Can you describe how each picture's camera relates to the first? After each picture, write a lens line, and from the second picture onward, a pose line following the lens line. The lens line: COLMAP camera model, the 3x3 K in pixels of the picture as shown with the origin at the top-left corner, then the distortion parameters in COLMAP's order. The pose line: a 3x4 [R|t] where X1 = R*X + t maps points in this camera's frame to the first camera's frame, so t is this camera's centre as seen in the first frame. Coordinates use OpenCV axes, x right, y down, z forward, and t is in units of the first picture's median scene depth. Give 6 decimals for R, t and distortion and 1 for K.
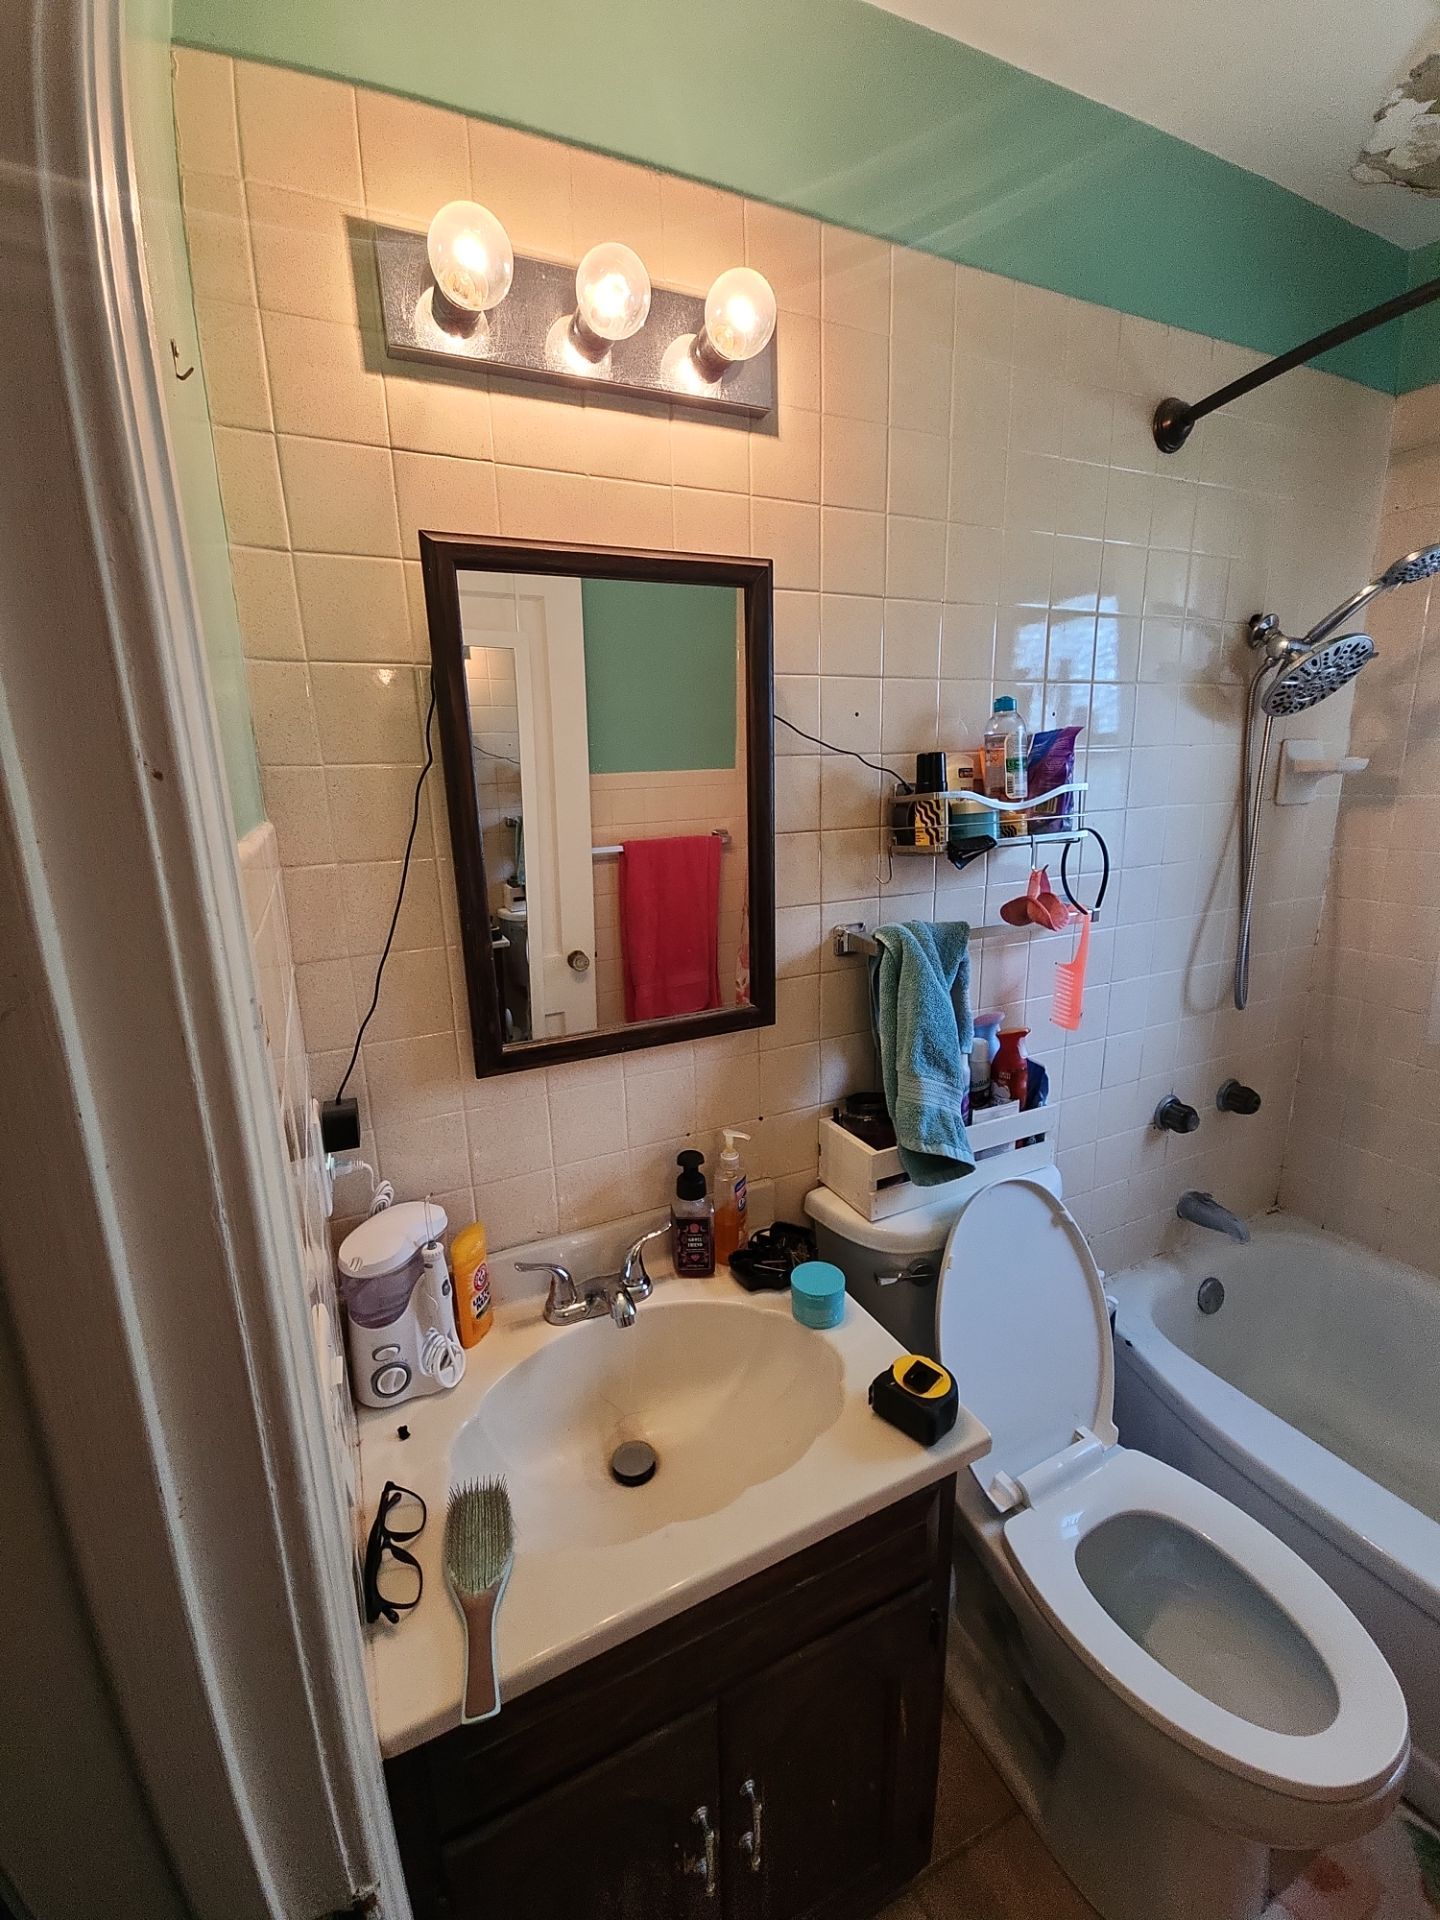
lens RADIAL K [[783.2, 0, 706.0], [0, 783.2, 959.0], [0, 0, 1]] dist [0.009697, -0.006516]
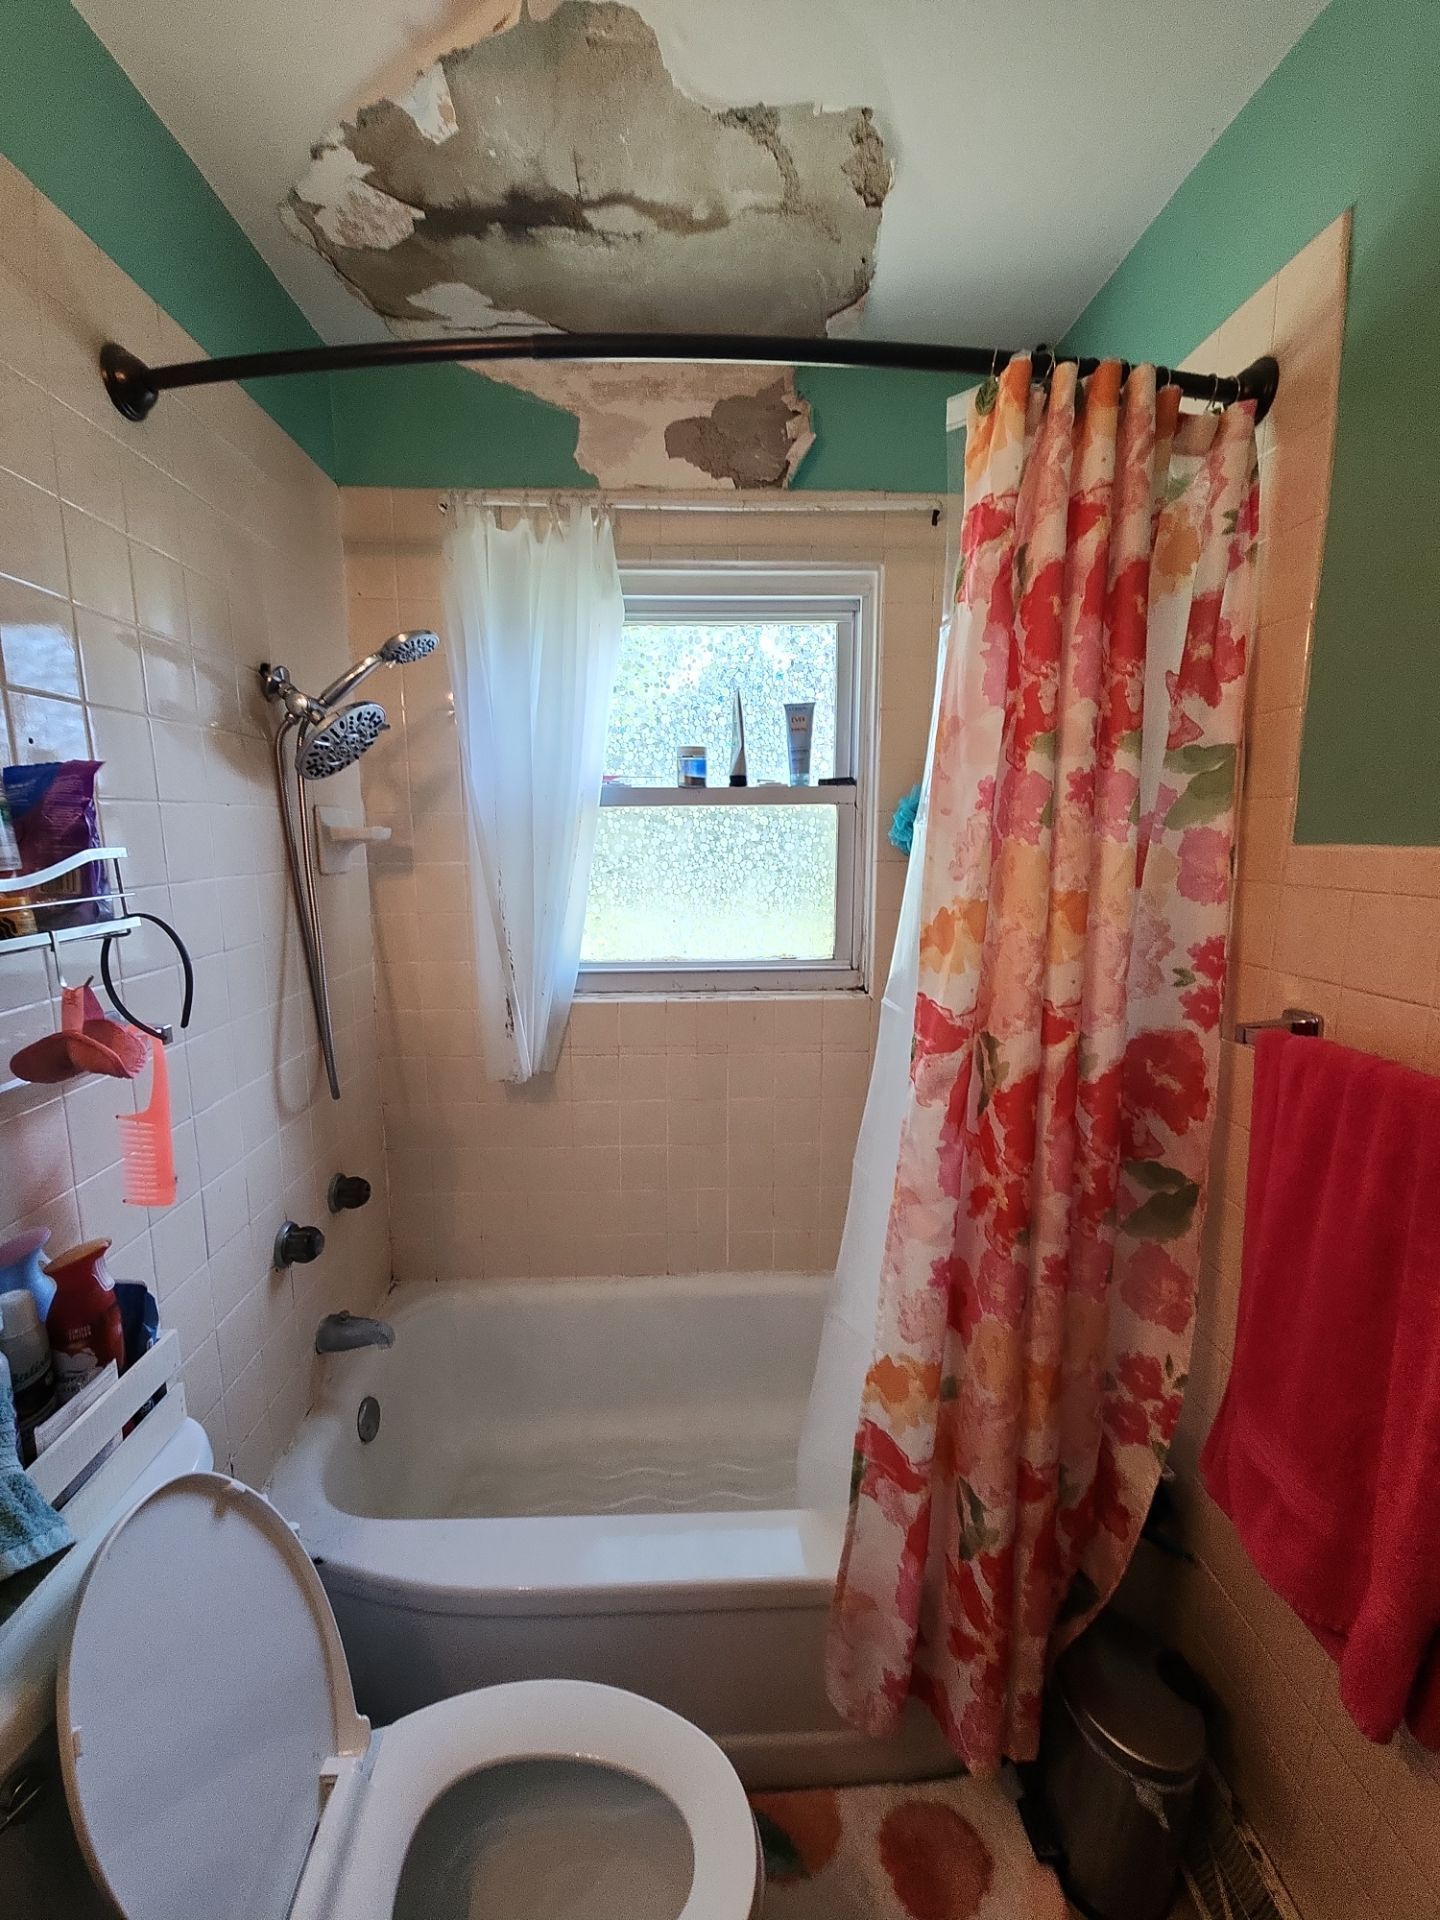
lens RADIAL K [[783.2, 0, 703.9], [0, 783.2, 956.3], [0, 0, 1]] dist [0.009697, -0.006516]
pose [[0.396674, -0.115265, 0.910694, 0.056738], [0.197456, 0.979576, 0.037977, -0.055270], [-0.896471, 0.164757, 0.411332, 0.268456]]
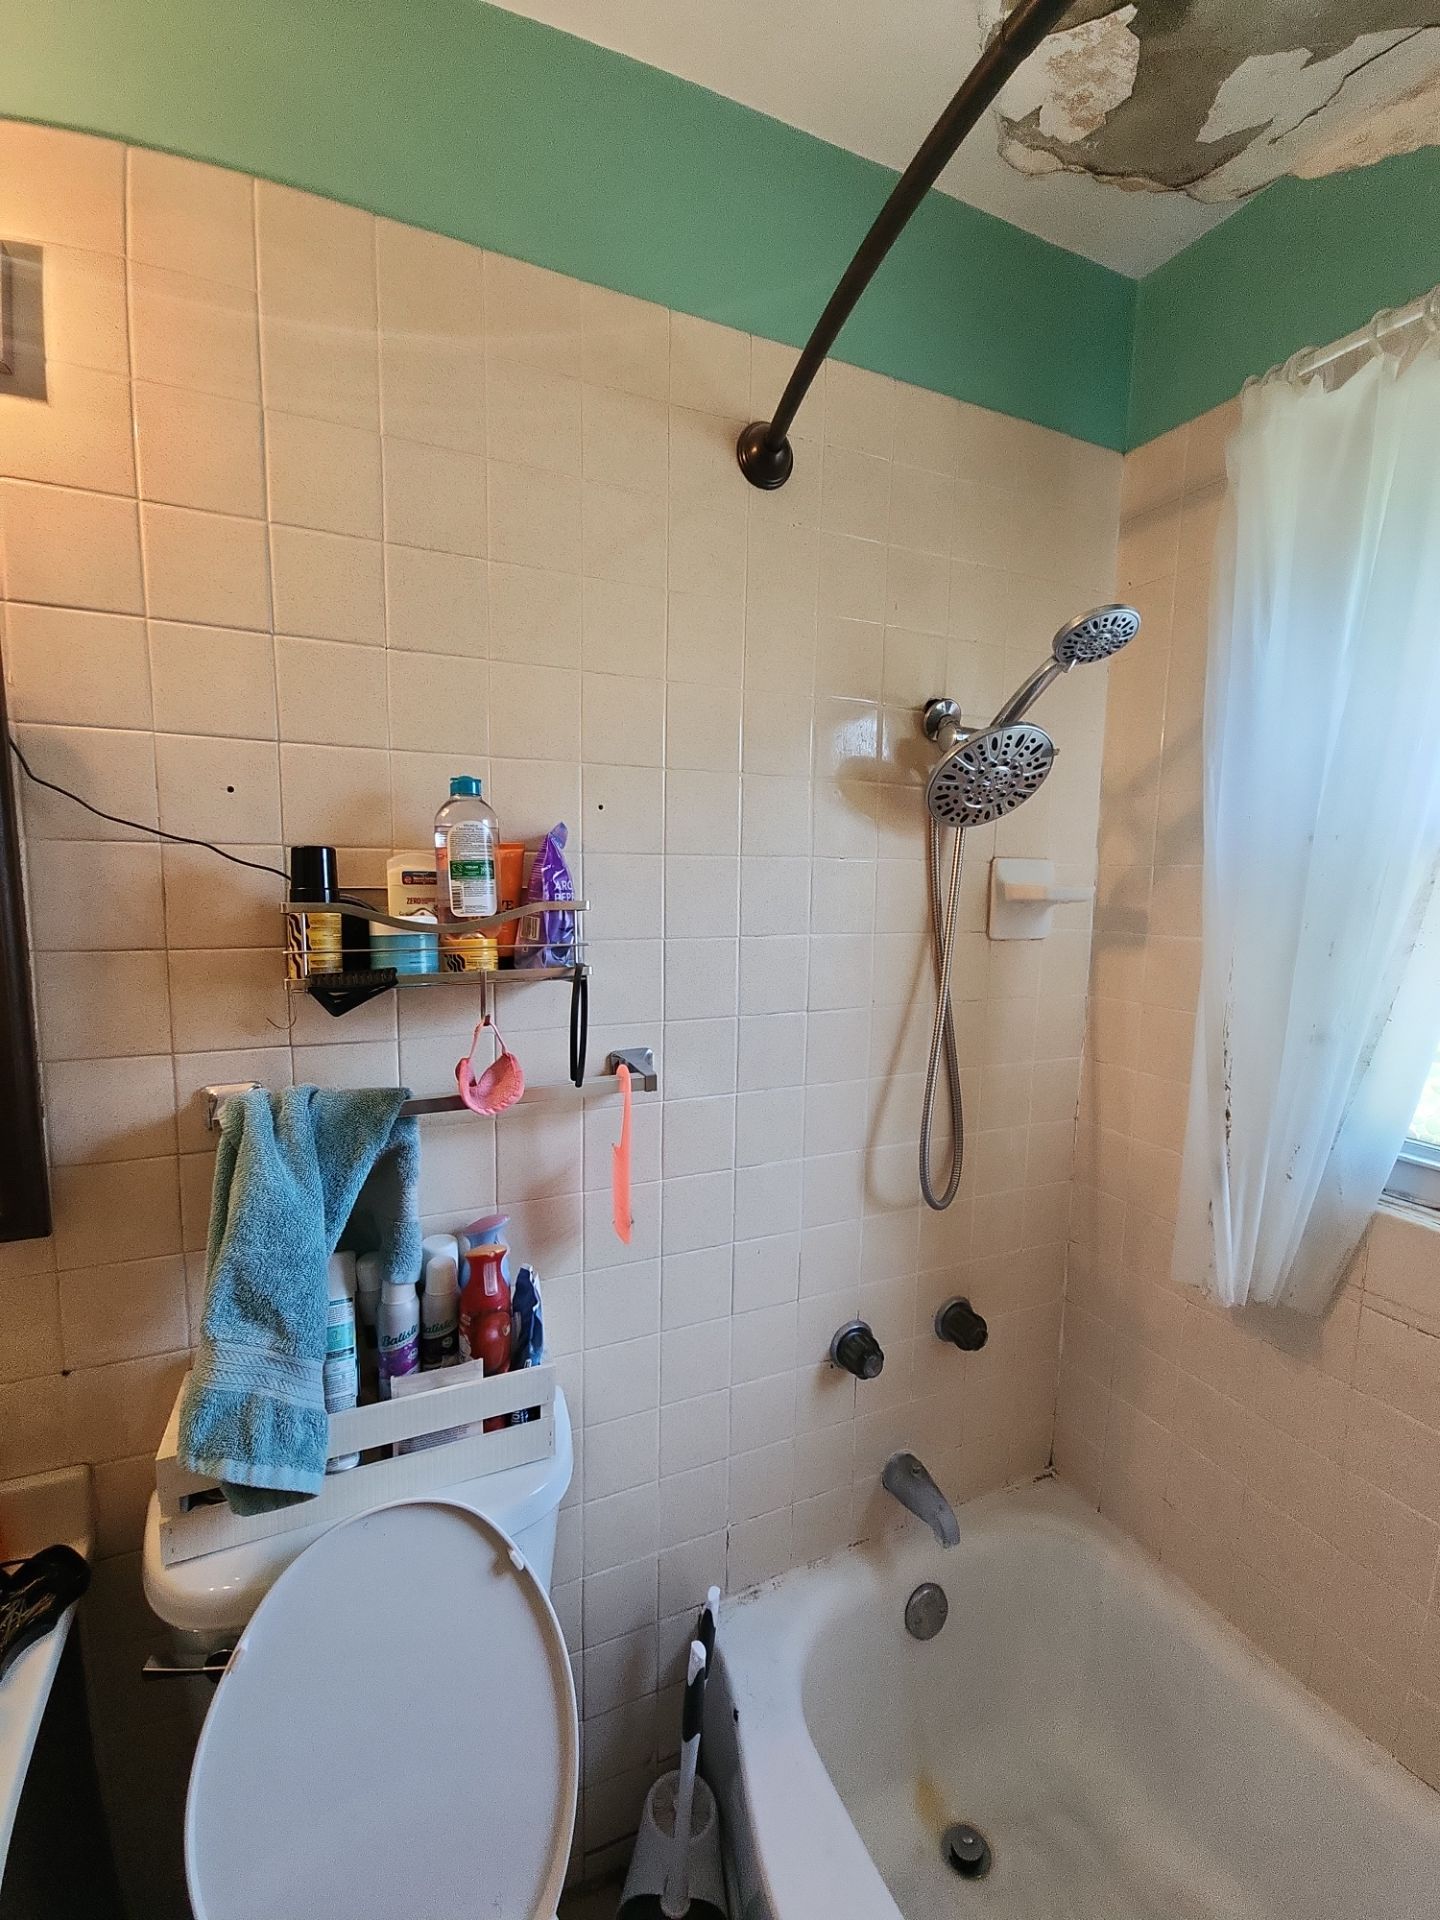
lens RADIAL K [[783.2, 0, 695.5], [0, 783.2, 956.0], [0, 0, 1]] dist [0.009697, -0.006516]
pose [[0.998492, 0.050509, -0.021523, 0.537949], [-0.052763, 0.991156, -0.121763, -0.083659], [0.015182, 0.122715, 0.992326, 0.273235]]
